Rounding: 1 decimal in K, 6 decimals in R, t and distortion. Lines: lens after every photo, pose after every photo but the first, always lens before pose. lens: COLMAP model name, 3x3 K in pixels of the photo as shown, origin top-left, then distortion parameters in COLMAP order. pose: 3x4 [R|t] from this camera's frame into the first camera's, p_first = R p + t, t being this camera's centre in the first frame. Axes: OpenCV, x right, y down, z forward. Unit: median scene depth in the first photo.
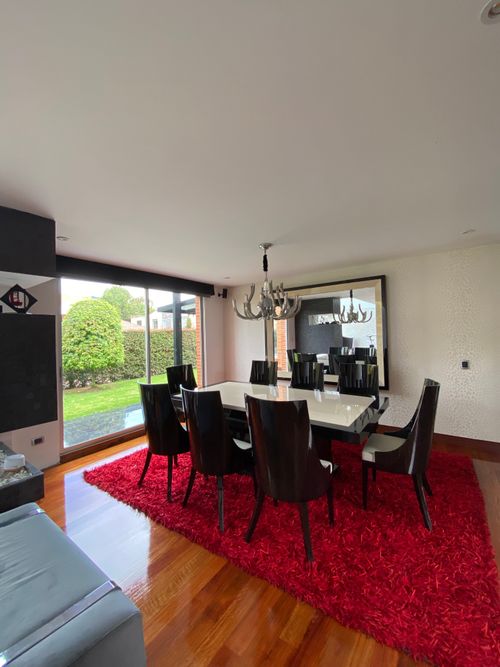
lens RADIAL K [[266.7, 0, 249.3], [0, 266.7, 333.5], [0, 0, 1]] dist [-0.007979, -0.007498]
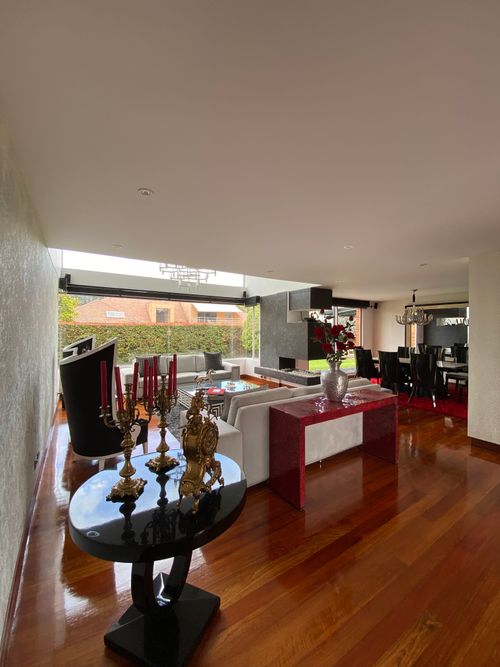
lens RADIAL K [[266.7, 0, 249.9], [0, 266.7, 334.0], [0, 0, 1]] dist [-0.007979, -0.007498]
pose [[0.923620, 0.025836, -0.382438, -0.178822], [-0.021840, 0.999652, 0.014788, 0.013734], [0.382687, -0.005306, 0.923863, -0.799298]]
